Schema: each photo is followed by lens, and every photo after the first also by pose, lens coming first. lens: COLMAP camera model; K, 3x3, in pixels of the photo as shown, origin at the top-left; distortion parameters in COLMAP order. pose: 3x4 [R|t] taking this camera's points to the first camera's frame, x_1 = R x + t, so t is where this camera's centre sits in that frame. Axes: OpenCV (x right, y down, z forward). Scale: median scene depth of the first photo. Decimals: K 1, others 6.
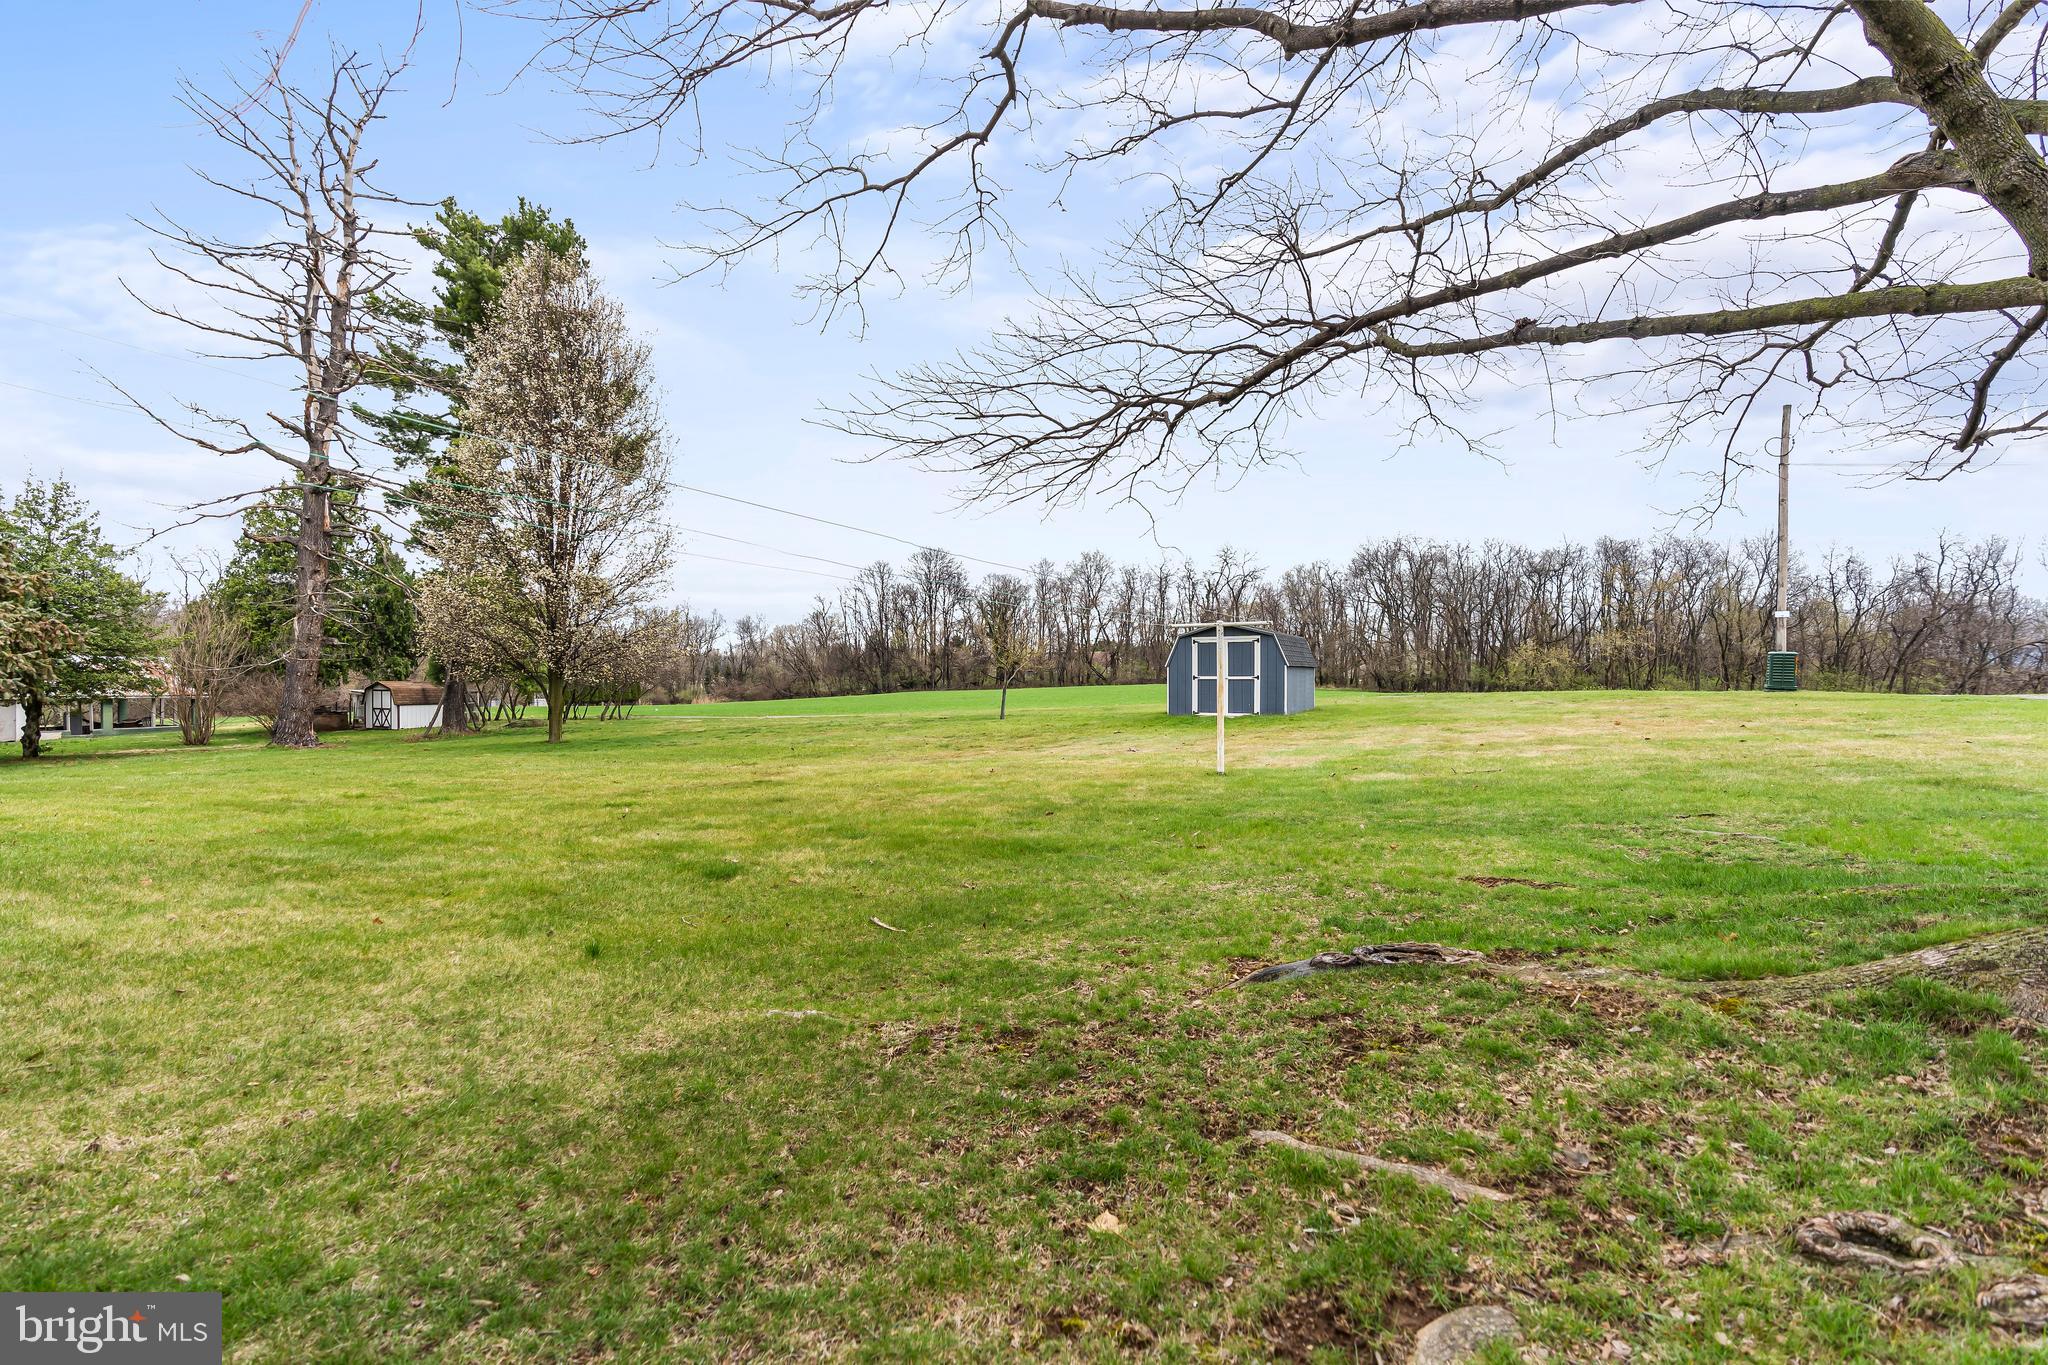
lens RADIAL K [[943.8, 0, 1023.6], [0, 943.8, 679.8], [0, 0, 1]] dist [-0.003102, 0.001011]
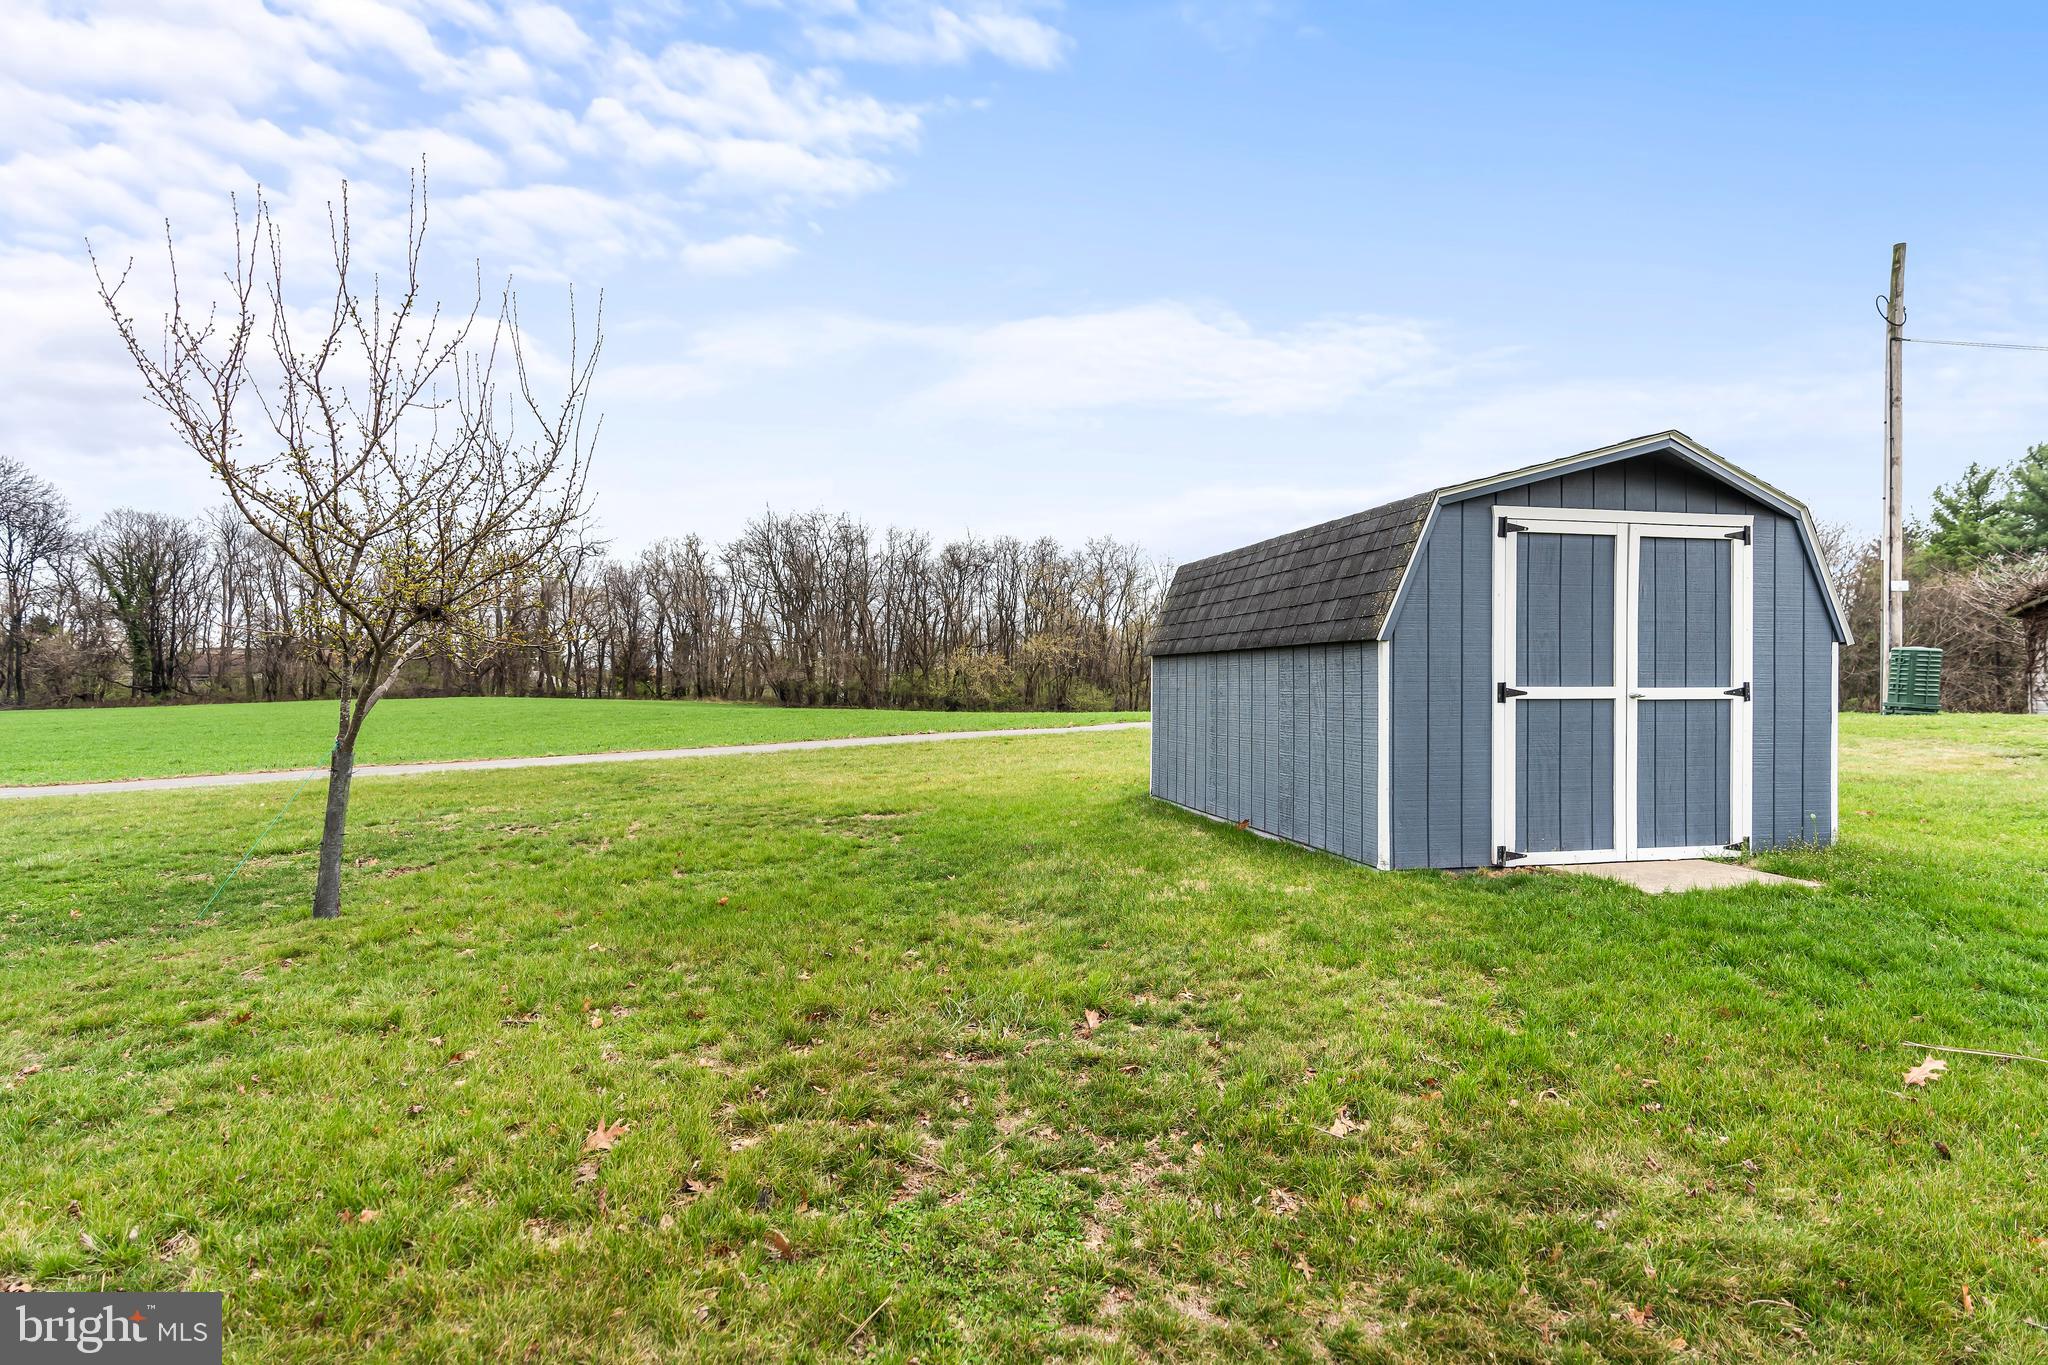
lens RADIAL K [[1031.0, 0, 1025.7], [0, 1031.0, 689.0], [0, 0, 1]] dist [0.000473, 0.000070]
pose [[0.770094, 0.004516, 0.637914, -0.010171], [-0.002098, 0.999987, -0.004547, 0.001019], [-0.637926, 0.002163, 0.770094, 0.142744]]
